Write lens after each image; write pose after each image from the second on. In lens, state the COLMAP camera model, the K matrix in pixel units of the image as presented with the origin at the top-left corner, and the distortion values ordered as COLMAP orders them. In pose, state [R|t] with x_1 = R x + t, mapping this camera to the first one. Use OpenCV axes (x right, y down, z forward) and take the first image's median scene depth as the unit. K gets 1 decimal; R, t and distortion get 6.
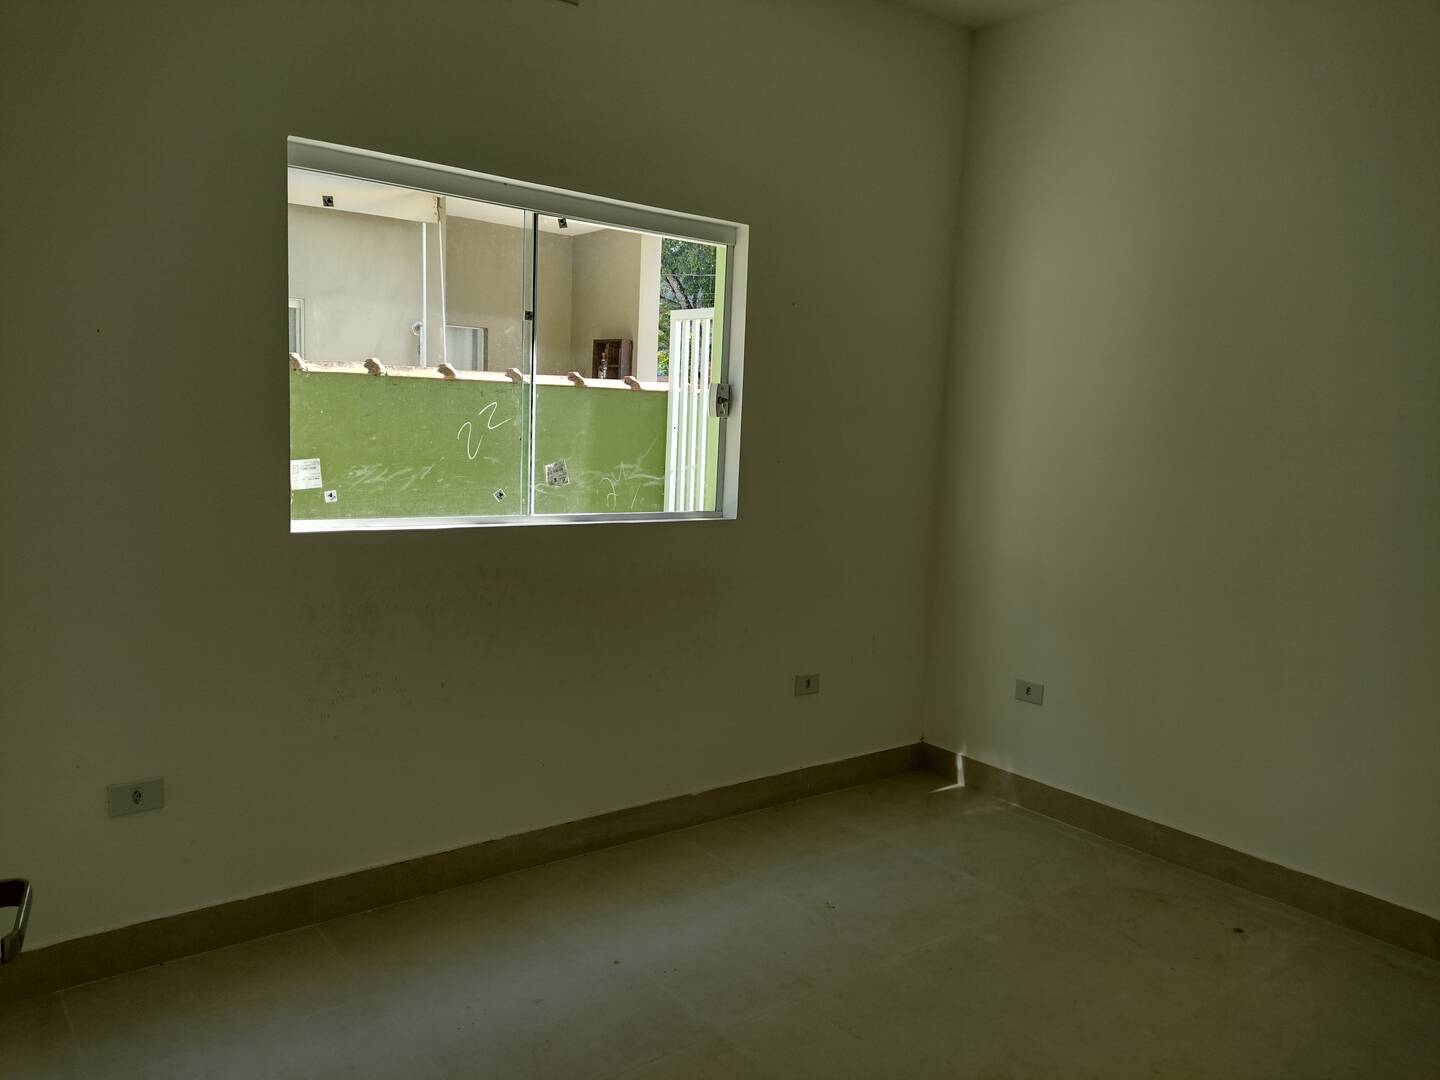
lens RADIAL K [[1054.0, 0, 725.0], [0, 1054.0, 542.7], [0, 0, 1]] dist [0.027190, -0.002431]
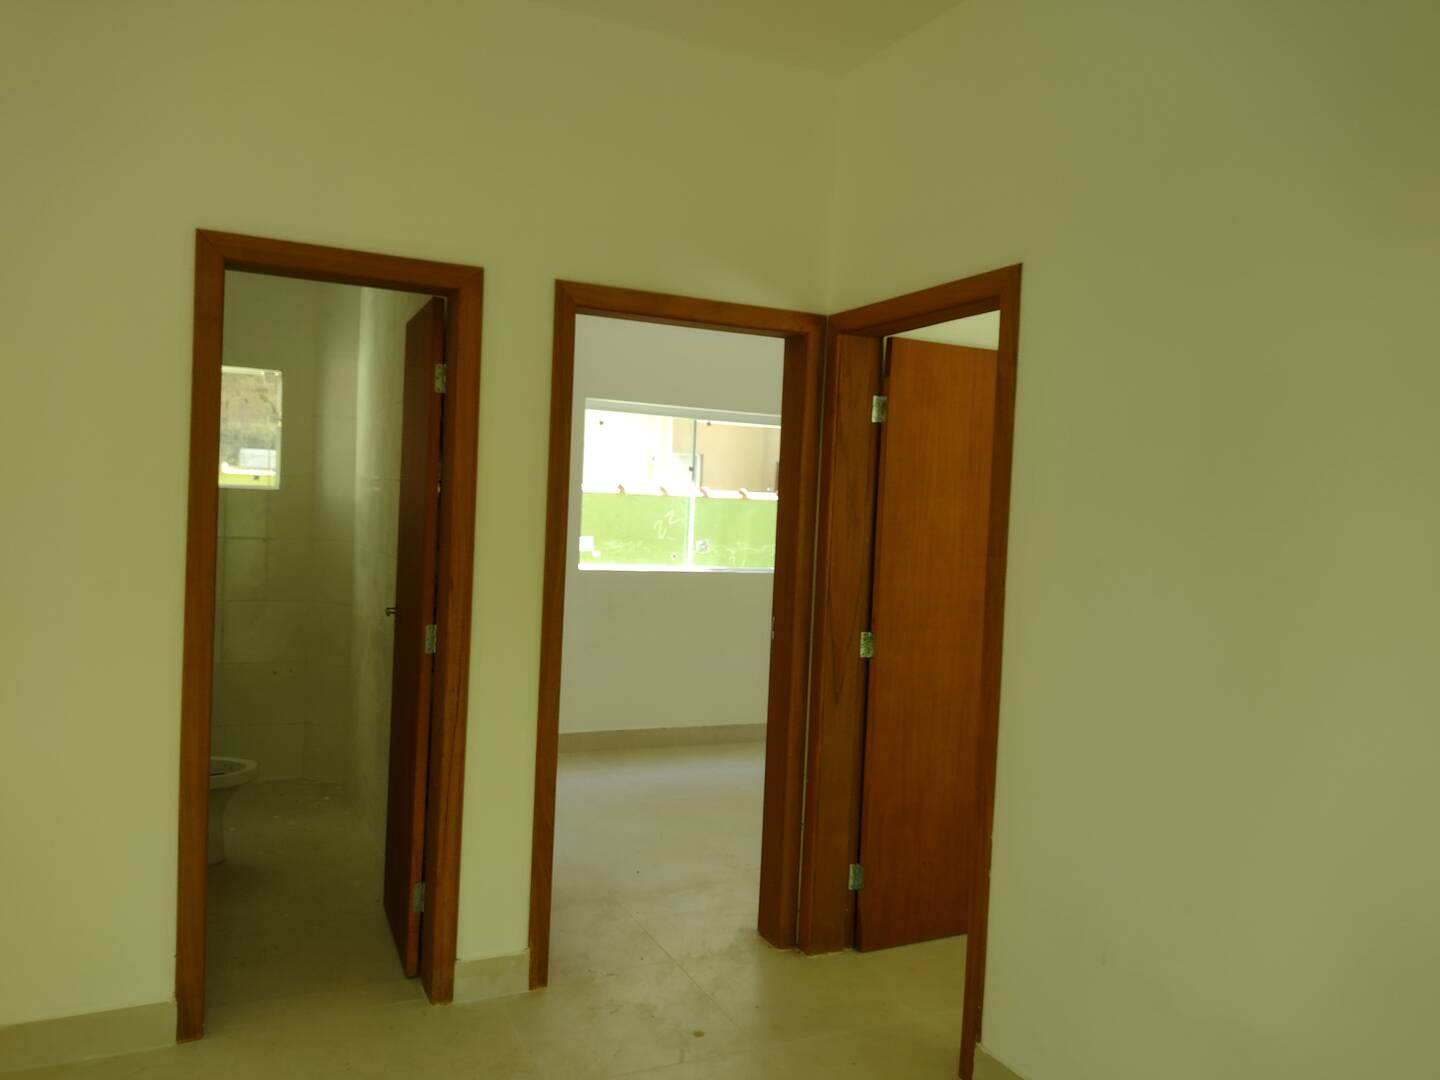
lens RADIAL K [[1054.0, 0, 725.0], [0, 1054.0, 542.7], [0, 0, 1]] dist [0.027190, -0.002431]
pose [[0.972707, 0.012384, -0.231707, 0.347715], [-0.033635, 0.995553, -0.087994, 0.103343], [0.229587, 0.093386, 0.968798, -0.935835]]
